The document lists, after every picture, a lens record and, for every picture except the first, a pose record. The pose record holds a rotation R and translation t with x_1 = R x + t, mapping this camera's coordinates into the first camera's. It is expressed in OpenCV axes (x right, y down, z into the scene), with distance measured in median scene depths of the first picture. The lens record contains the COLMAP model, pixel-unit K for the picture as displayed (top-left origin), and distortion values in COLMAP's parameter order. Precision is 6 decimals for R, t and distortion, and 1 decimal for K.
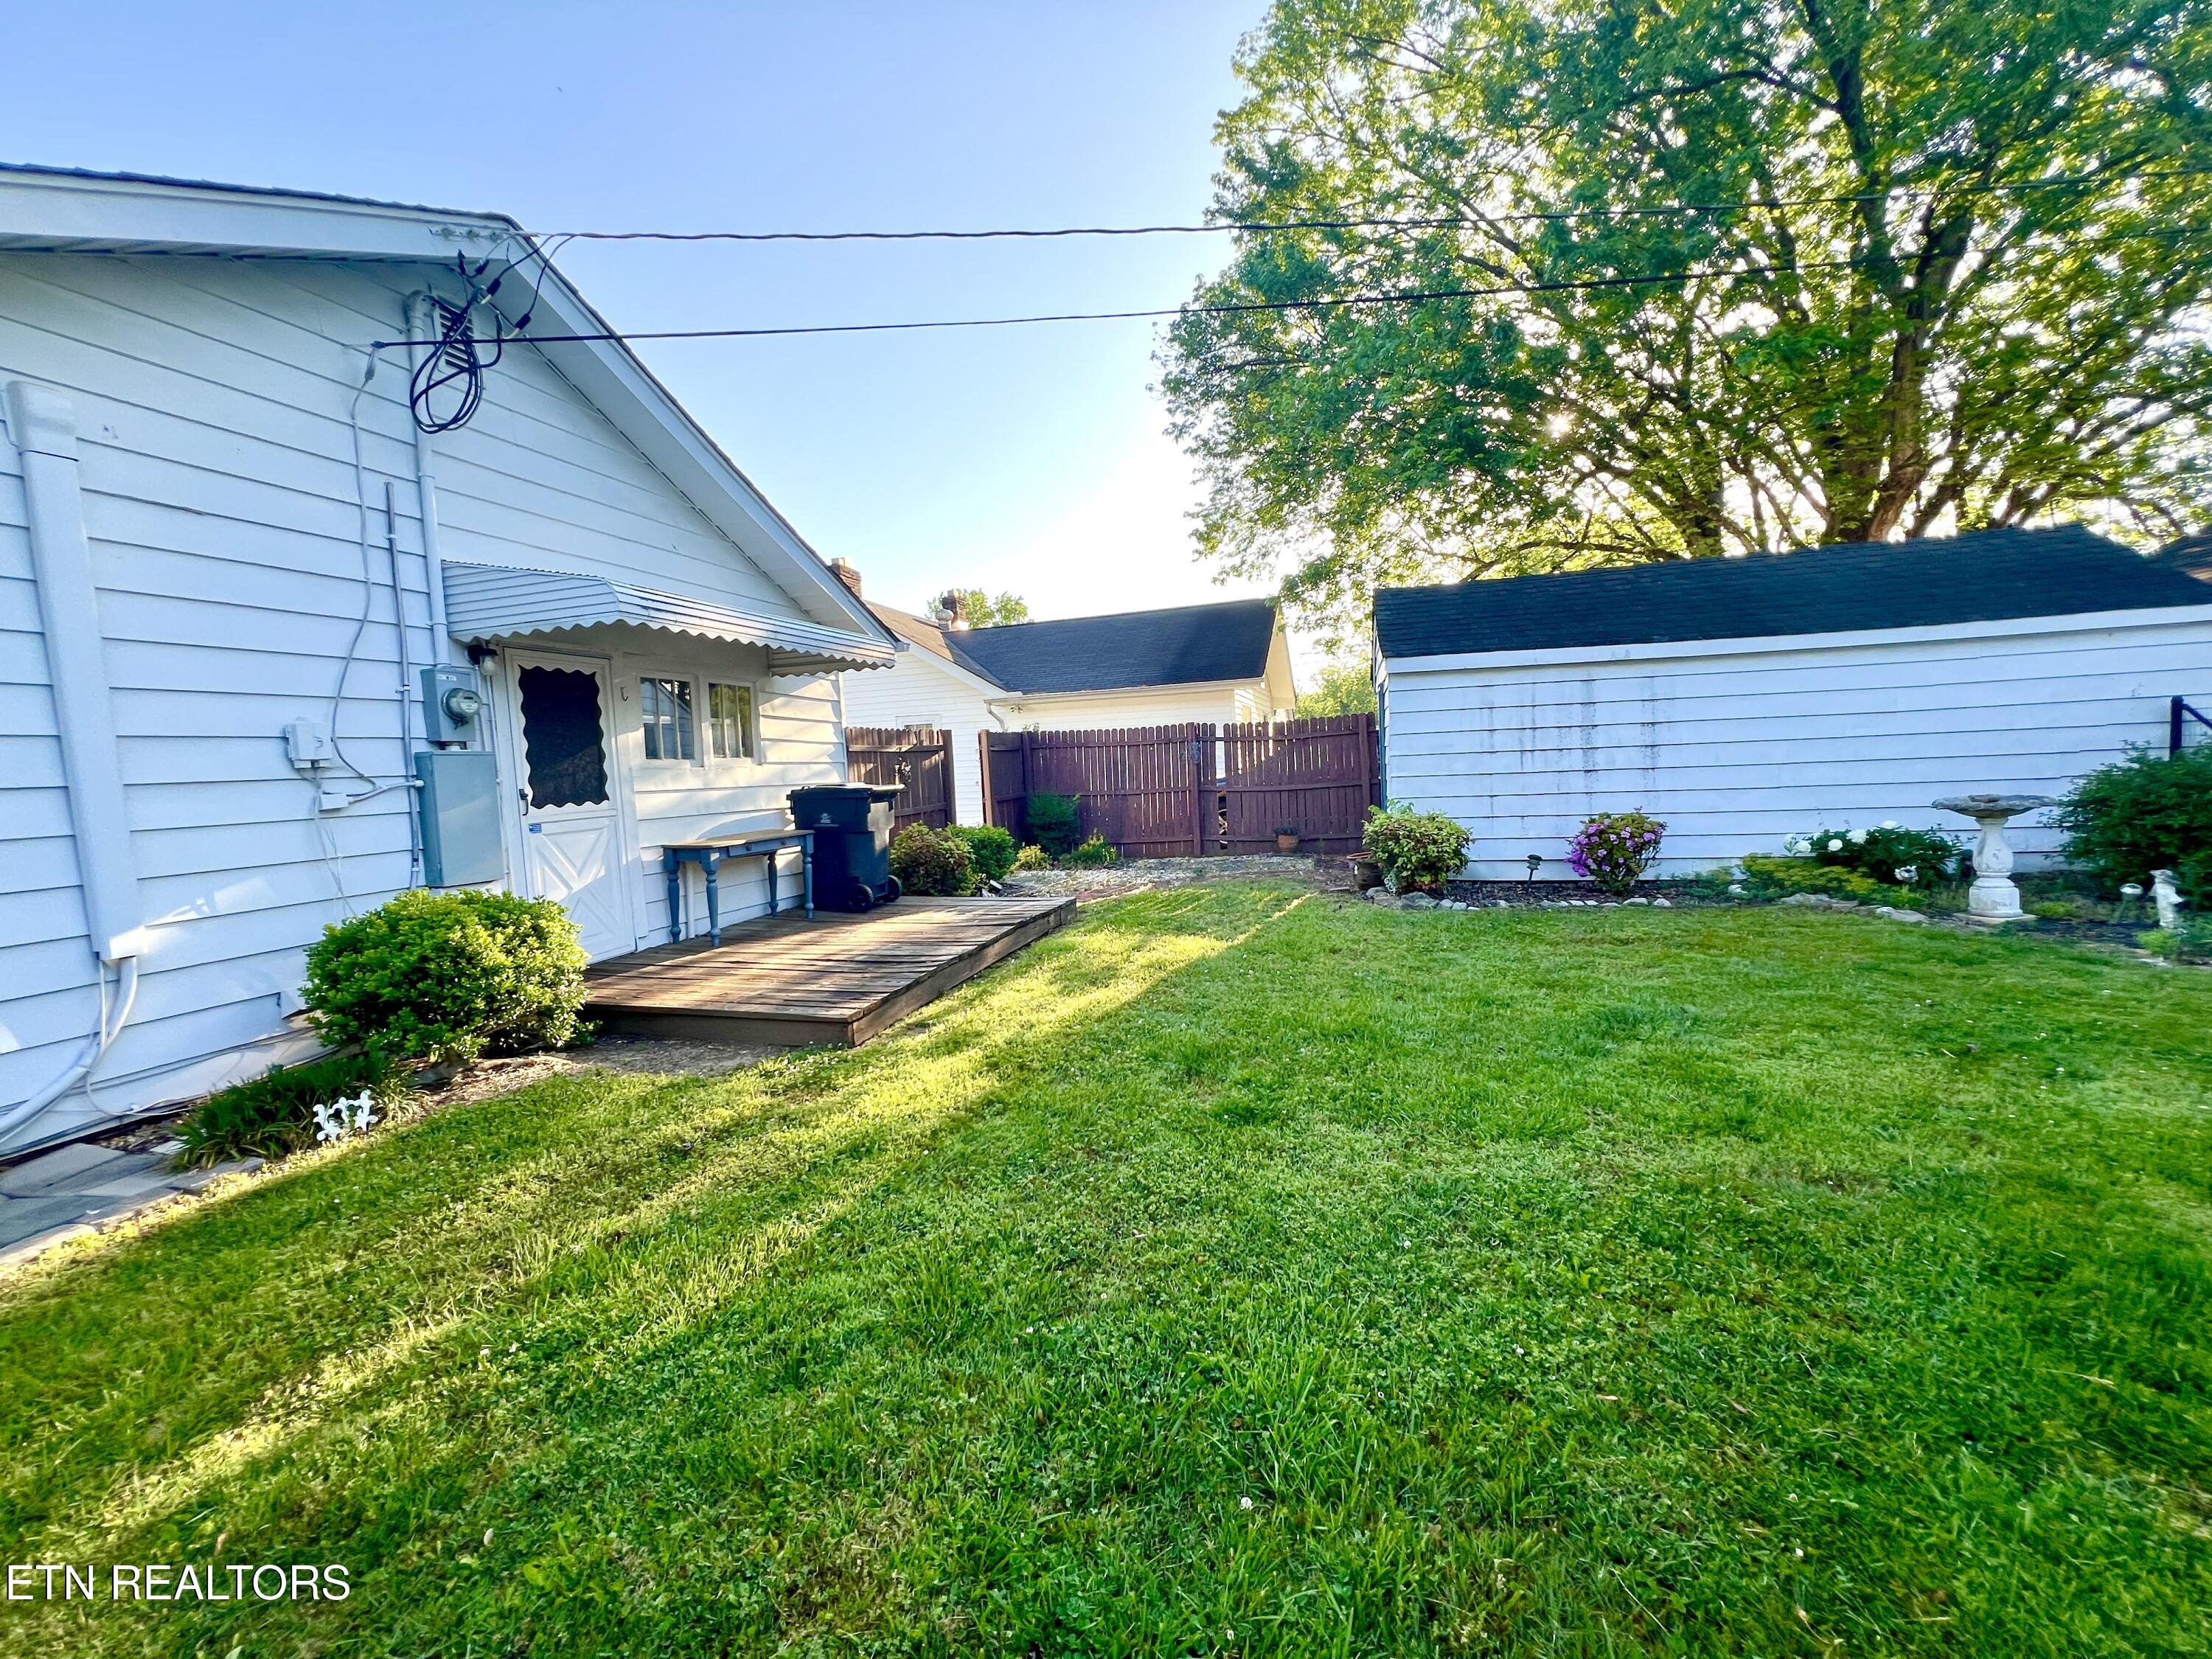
lens RADIAL K [[876.5, 0, 1095.8], [0, 876.5, 823.6], [0, 0, 1]] dist [-0.003507, 0.000404]
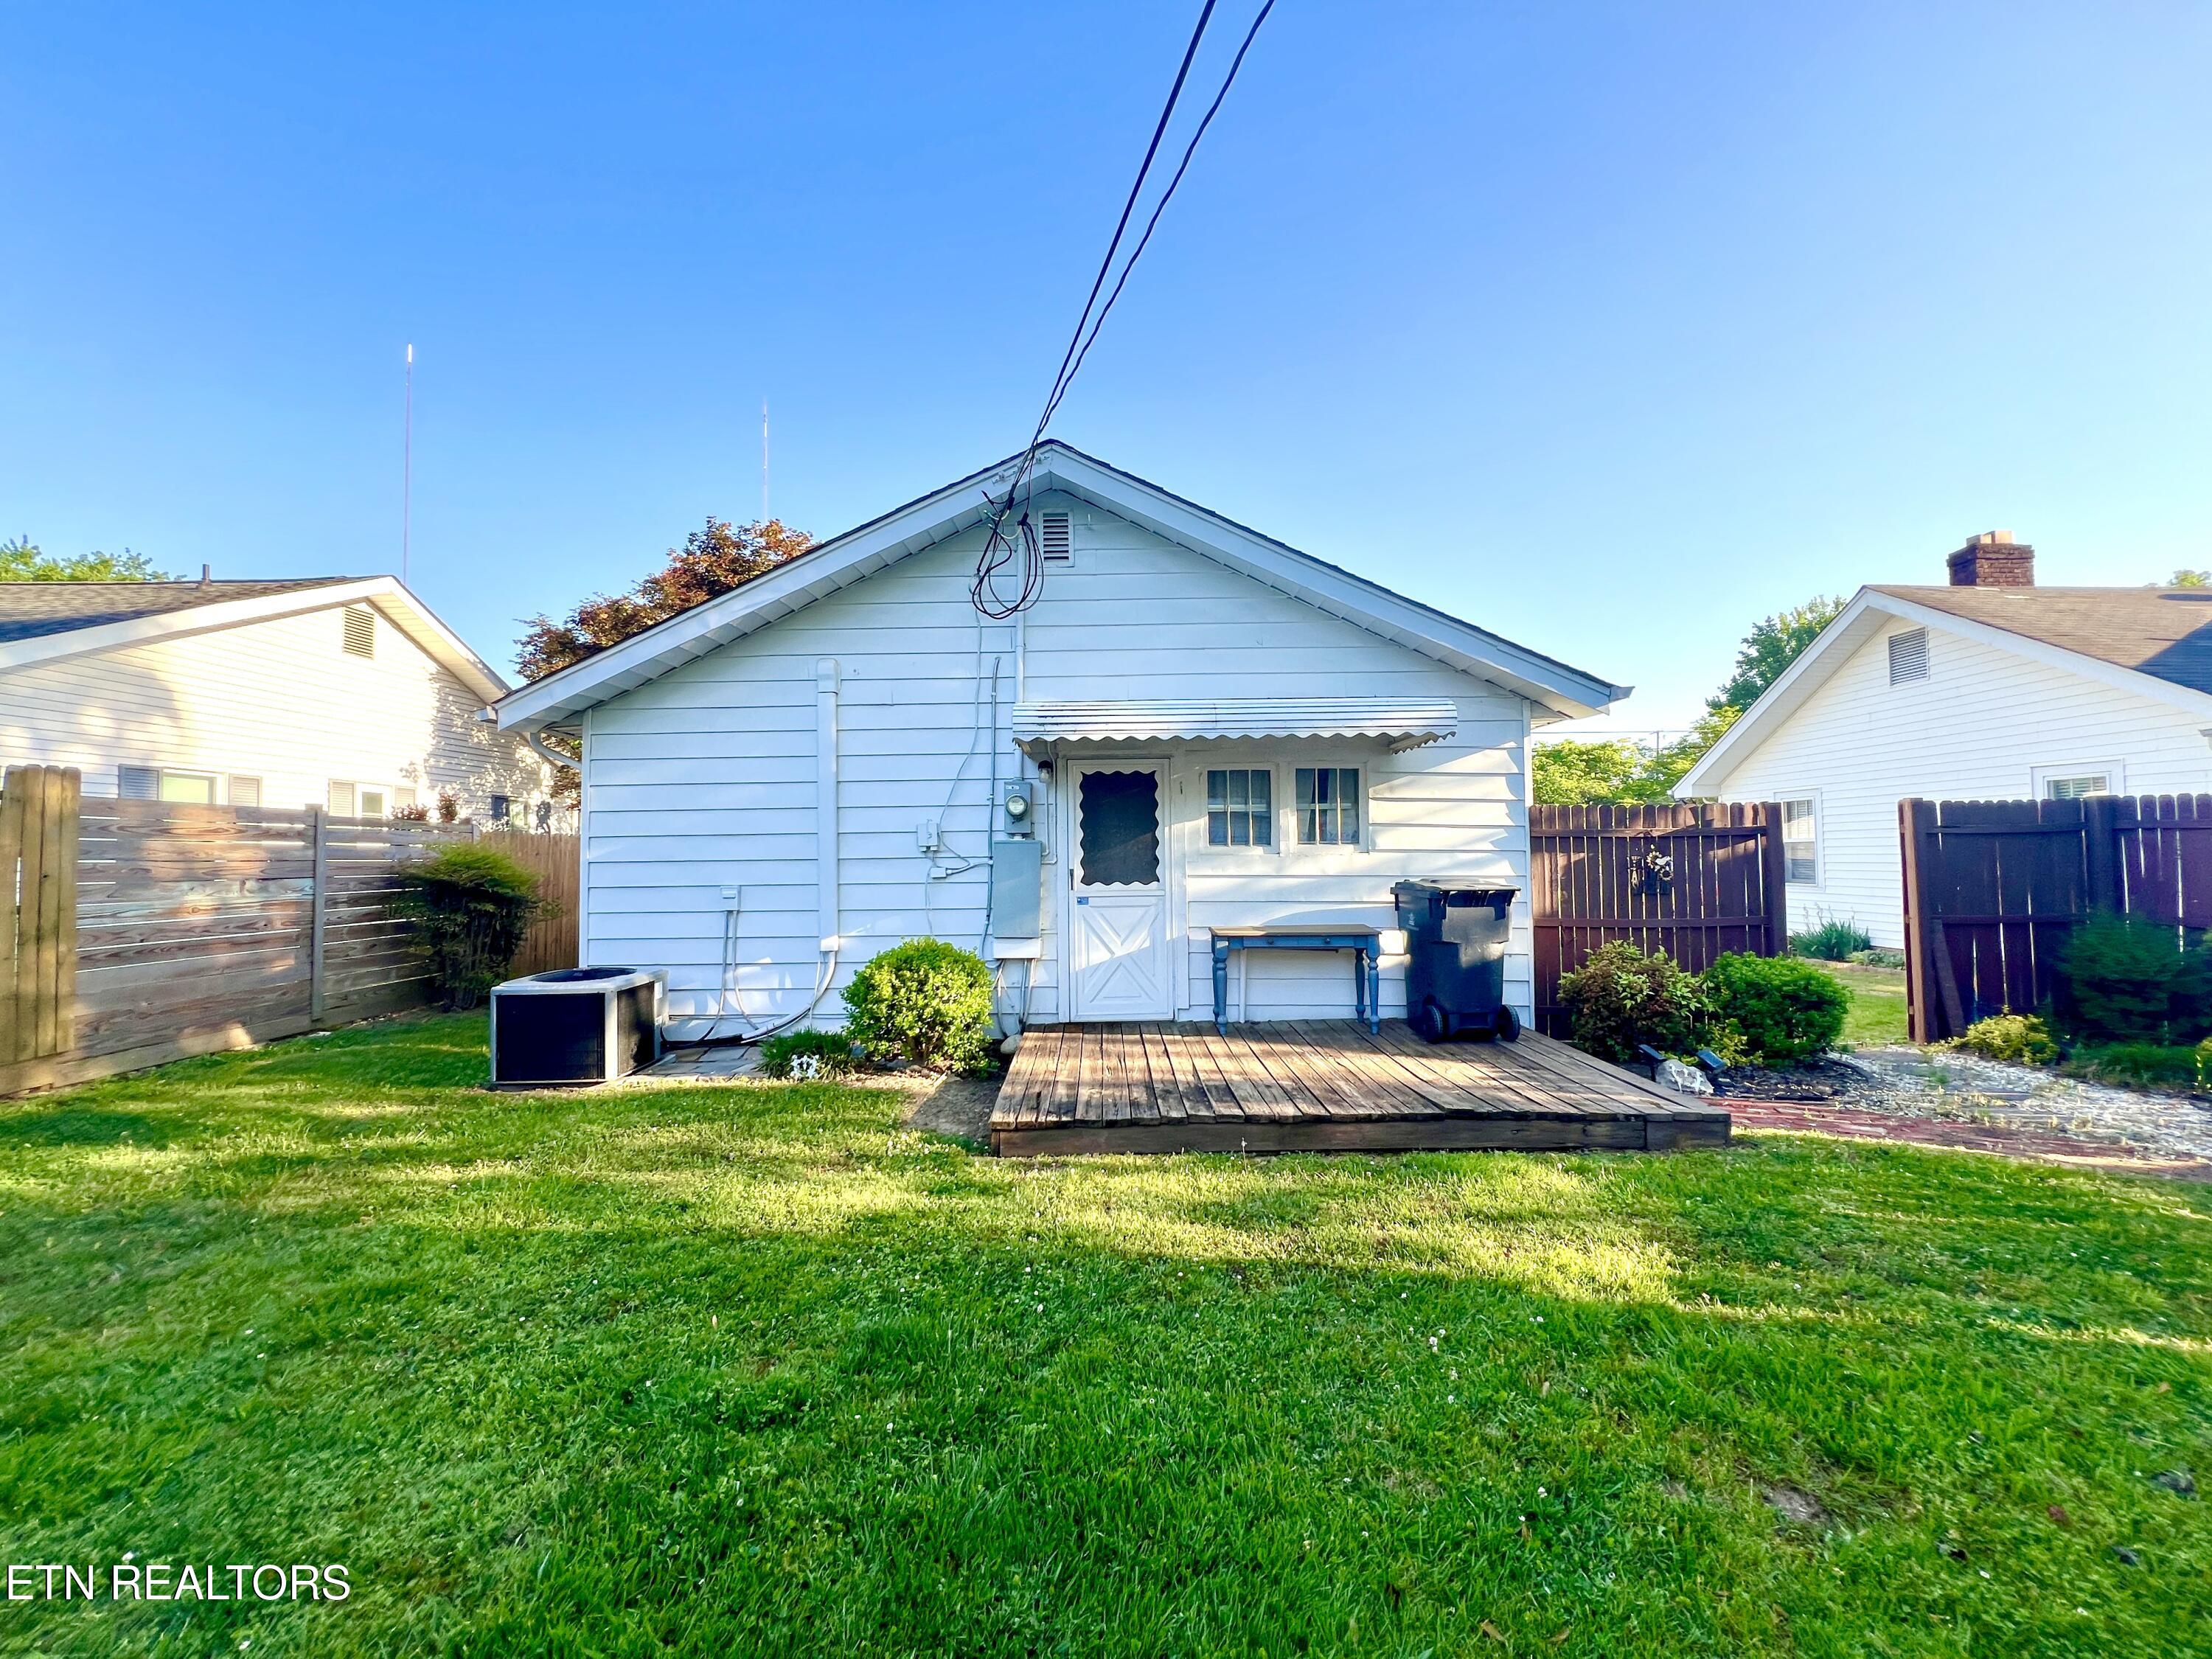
lens RADIAL K [[876.5, 0, 1107.7], [0, 876.5, 826.8], [0, 0, 1]] dist [-0.003507, 0.000404]
pose [[0.299494, 0.014607, -0.953986, 0.630944], [-0.072196, 0.997363, -0.007394, -0.104900], [0.951363, 0.071089, 0.299759, 0.729007]]
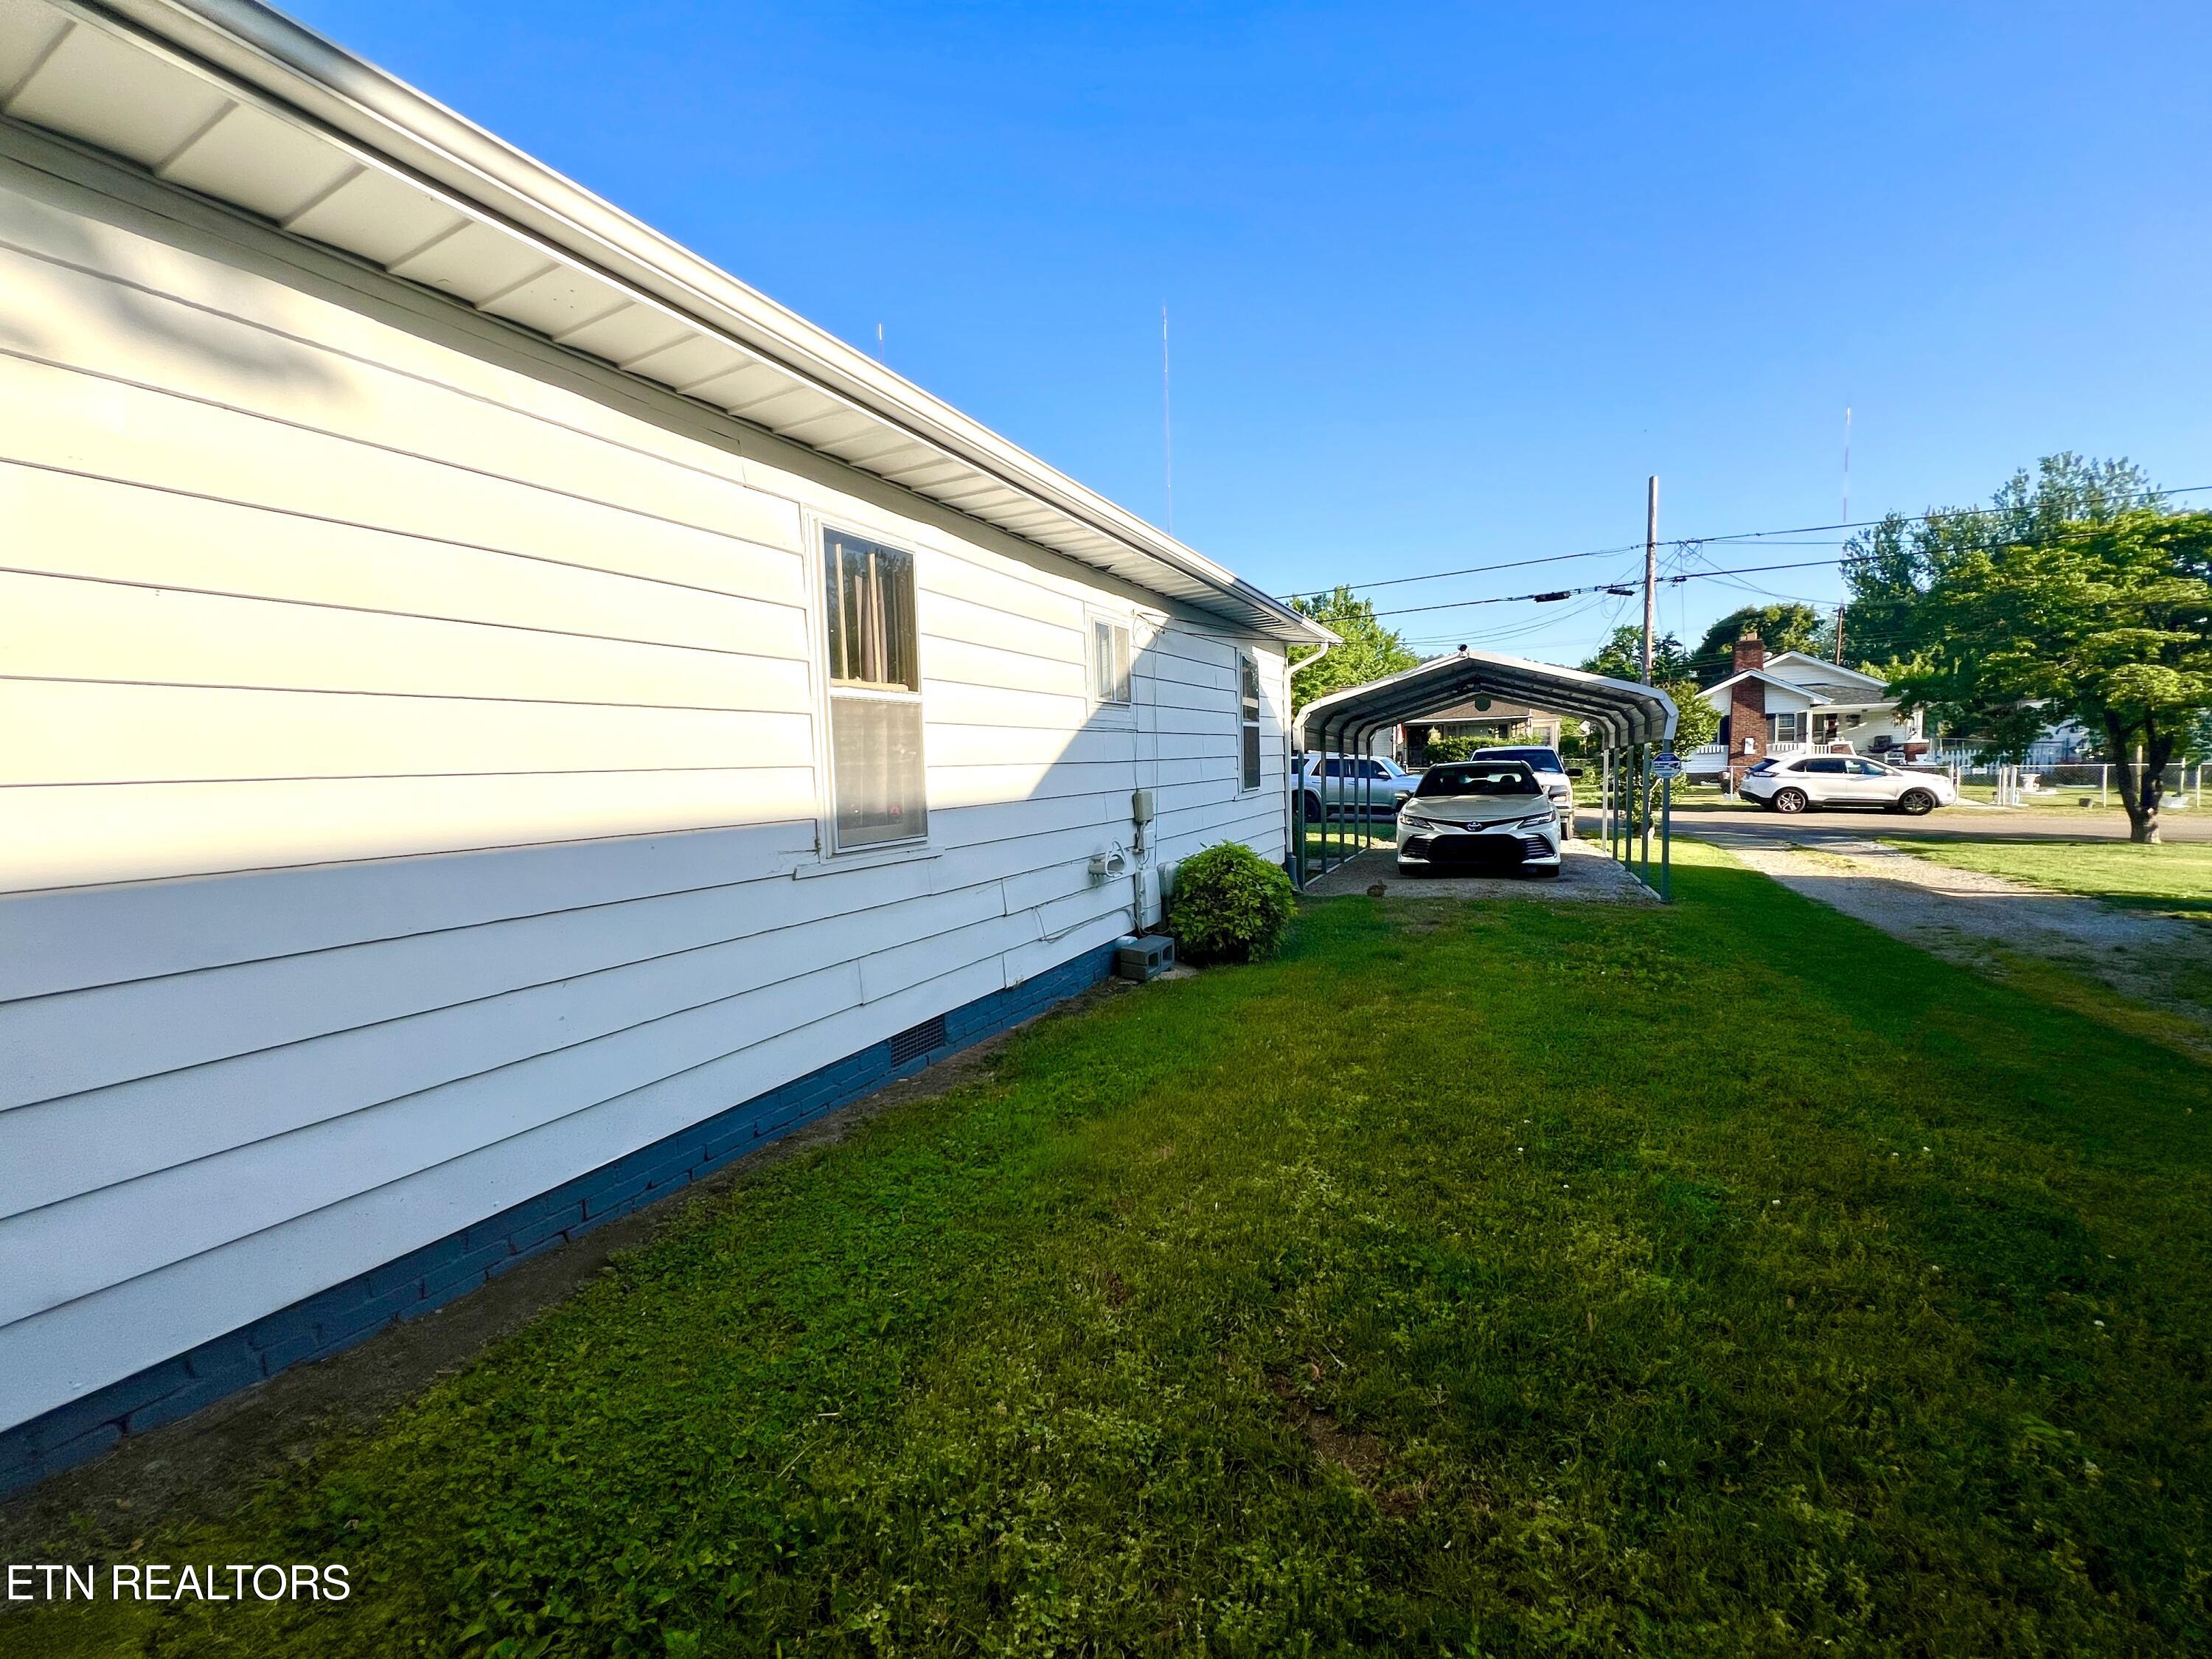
lens RADIAL K [[876.5, 0, 1105.8], [0, 876.5, 811.5], [0, 0, 1]] dist [-0.003507, 0.000404]
pose [[-0.152615, 0.117524, -0.981273, -0.352533], [-0.039028, 0.991413, 0.124808, -0.139149], [0.987515, 0.057344, -0.146718, 2.331173]]
